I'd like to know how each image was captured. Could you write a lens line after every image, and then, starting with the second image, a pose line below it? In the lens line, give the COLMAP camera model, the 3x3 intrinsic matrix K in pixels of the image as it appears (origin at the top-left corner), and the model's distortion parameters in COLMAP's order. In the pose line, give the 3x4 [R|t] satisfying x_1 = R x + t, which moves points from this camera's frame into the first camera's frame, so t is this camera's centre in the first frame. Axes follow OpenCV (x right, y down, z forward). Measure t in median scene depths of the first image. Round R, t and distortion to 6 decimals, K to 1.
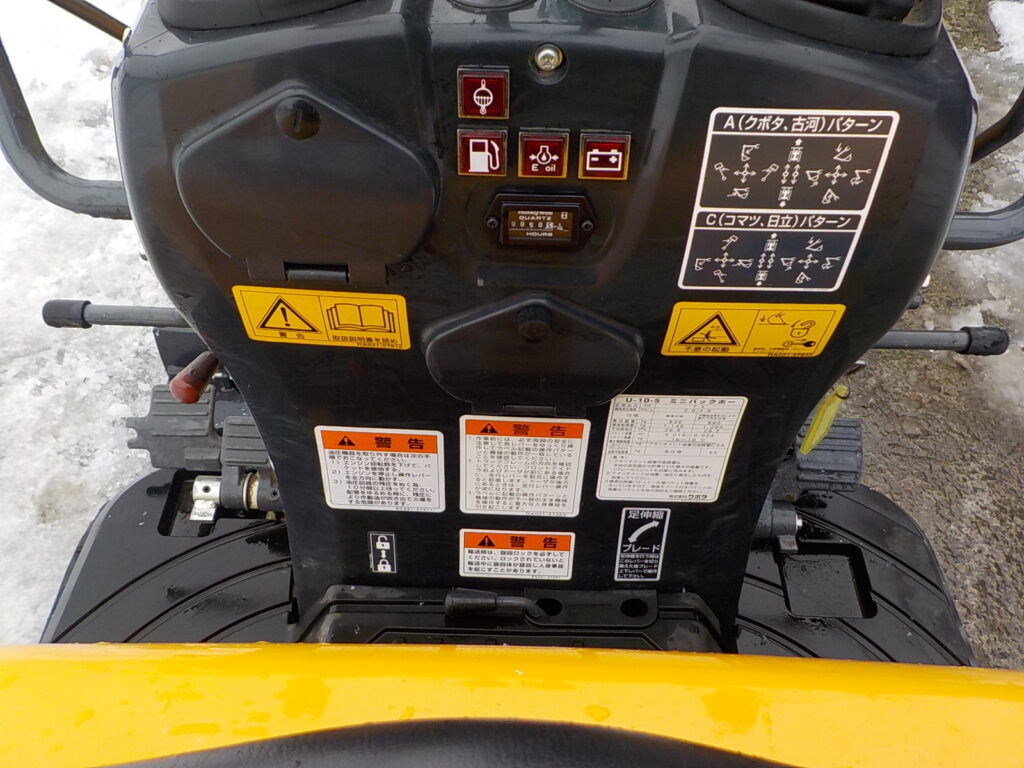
lens RADIAL K [[919.3, 0, 517.3], [0, 919.3, 382.5], [0, 0, 1]] dist [0.016464, -0.009602]
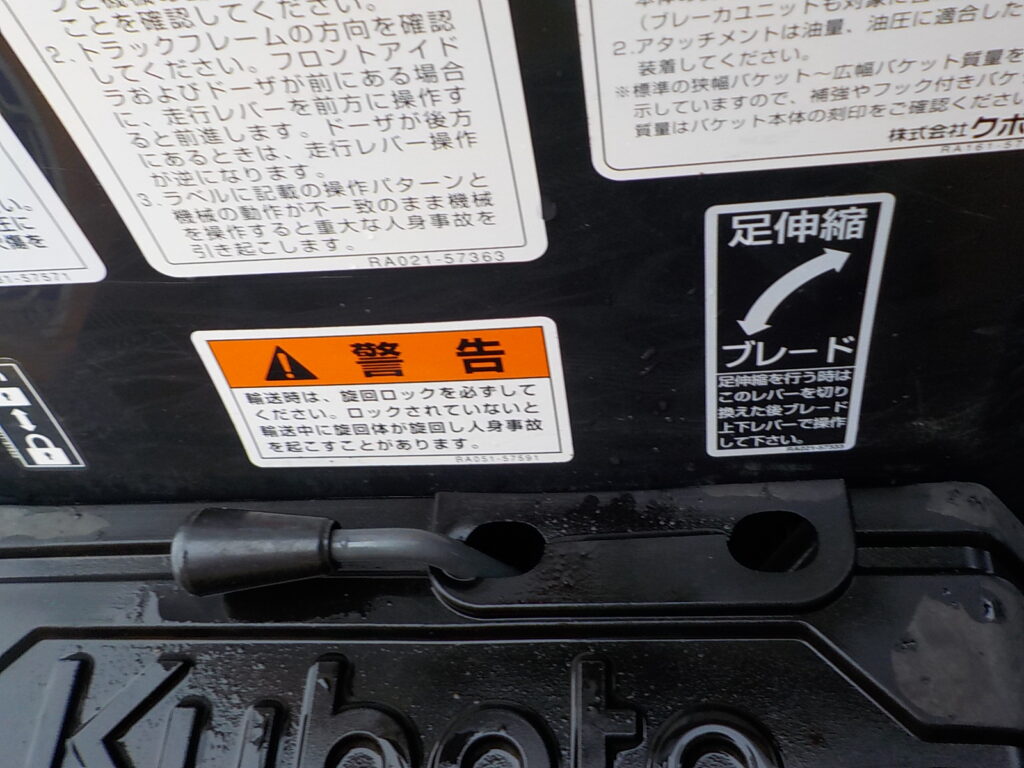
lens RADIAL K [[919.3, 0, 504.3], [0, 919.3, 379.7], [0, 0, 1]] dist [0.016464, -0.009602]
pose [[0.978702, -0.065095, -0.194691, 0.102369], [0.099229, 0.980248, 0.171075, 0.128746], [0.179709, -0.186751, 0.965831, 0.693540]]
